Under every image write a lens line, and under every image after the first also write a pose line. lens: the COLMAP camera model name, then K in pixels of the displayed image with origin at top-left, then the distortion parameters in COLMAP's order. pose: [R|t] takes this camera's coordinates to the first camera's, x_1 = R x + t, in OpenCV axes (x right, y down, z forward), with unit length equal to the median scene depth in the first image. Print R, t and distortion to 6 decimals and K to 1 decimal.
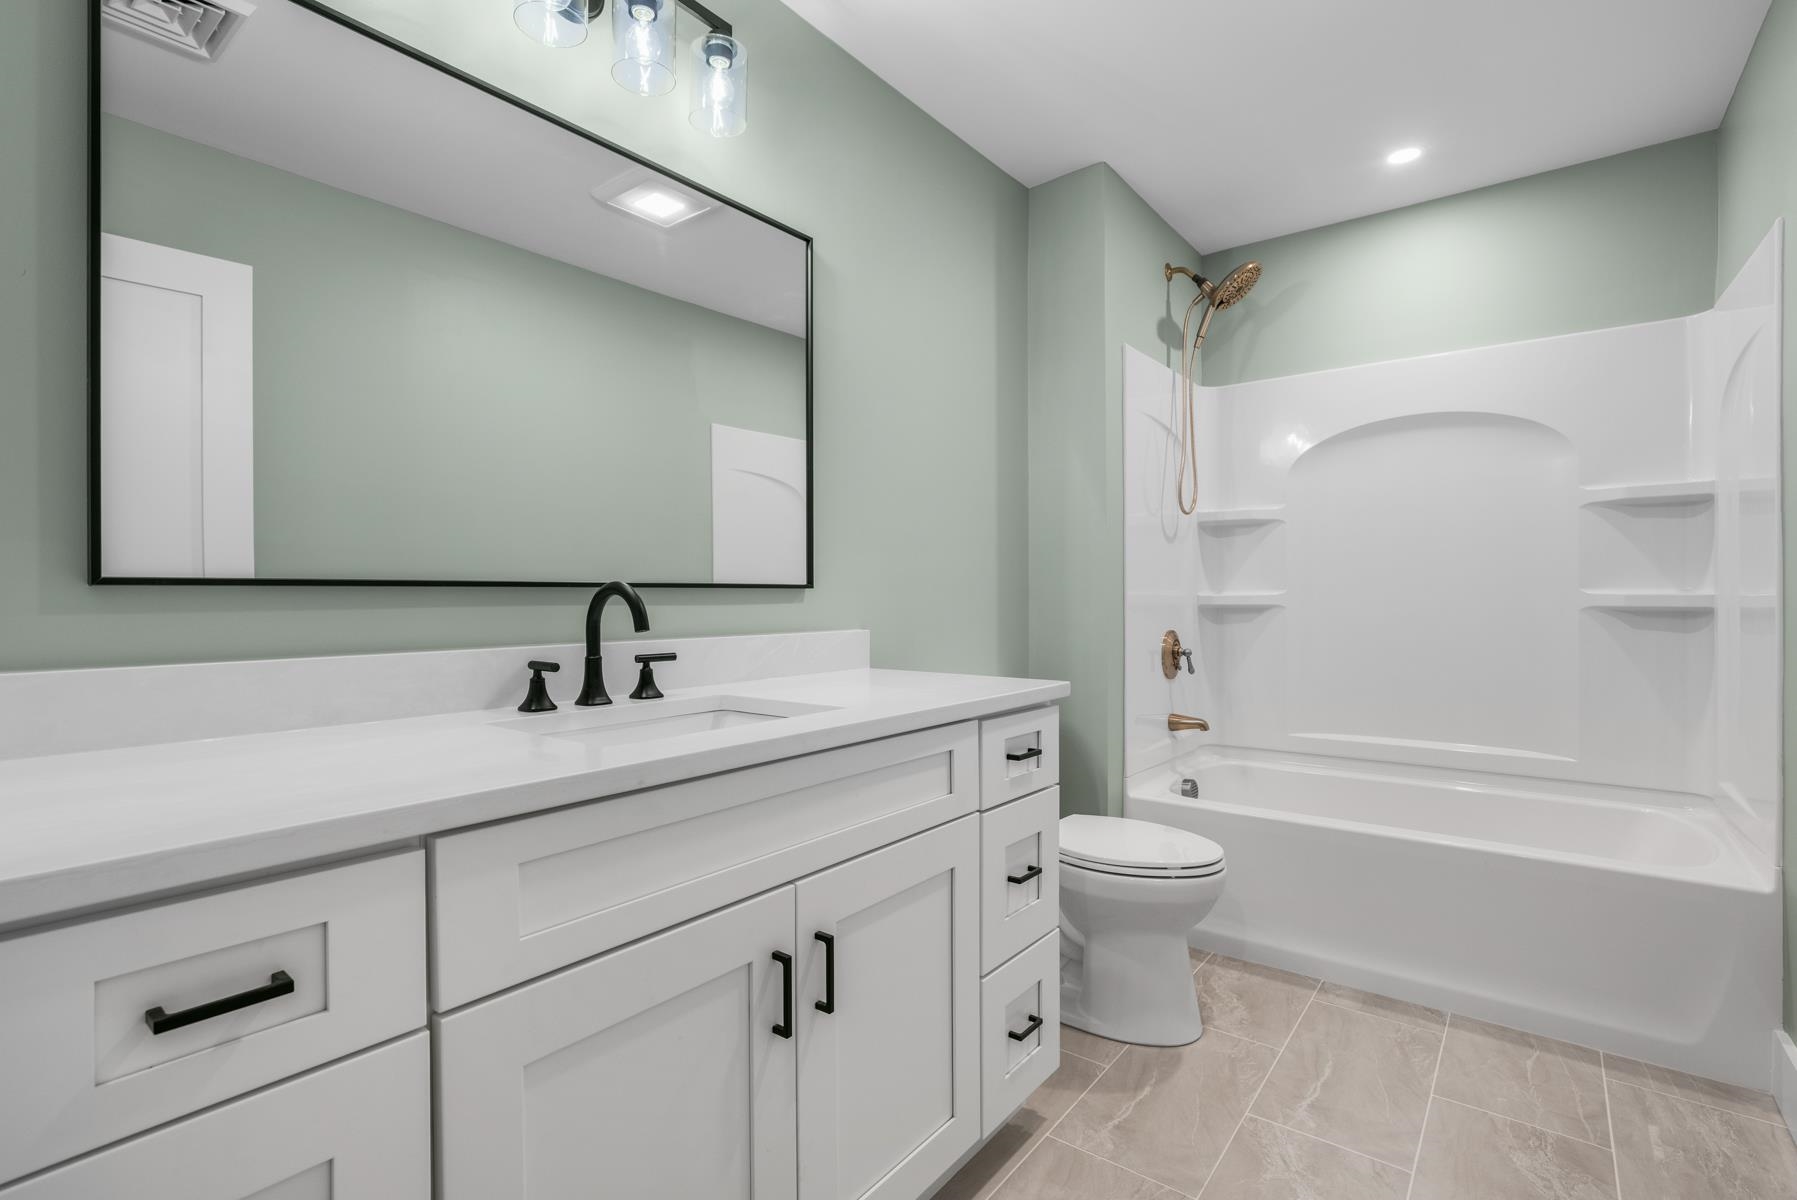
lens RADIAL K [[801.9, 0, 932.7], [0, 801.9, 608.2], [0, 0, 1]] dist [0.000491, 0.000085]
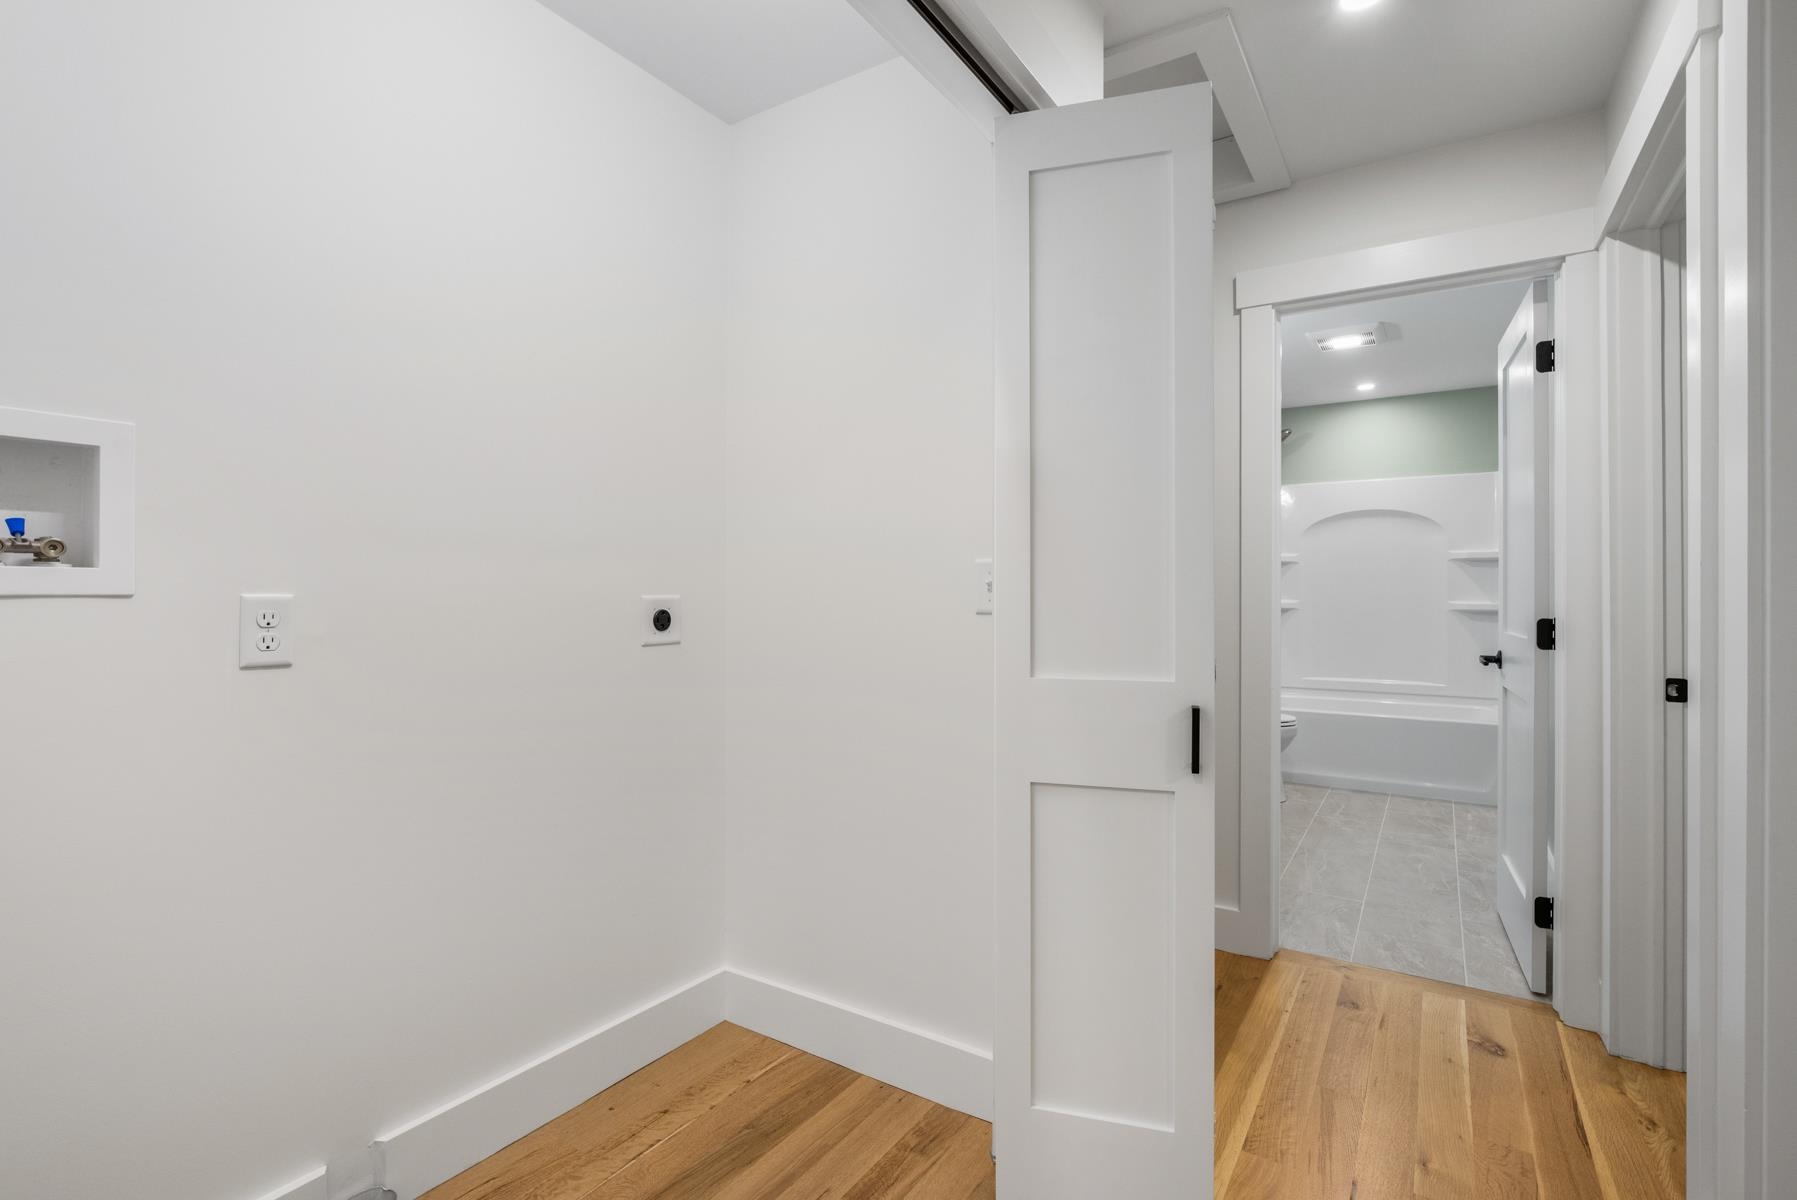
lens RADIAL K [[801.9, 0, 894.9], [0, 801.9, 602.4], [0, 0, 1]] dist [0.000491, 0.000085]
pose [[0.996921, 0.013071, 0.077314, -0.766645], [-0.011990, 0.999824, -0.014433, 0.026212], [-0.077489, 0.013461, 0.996902, -0.941572]]
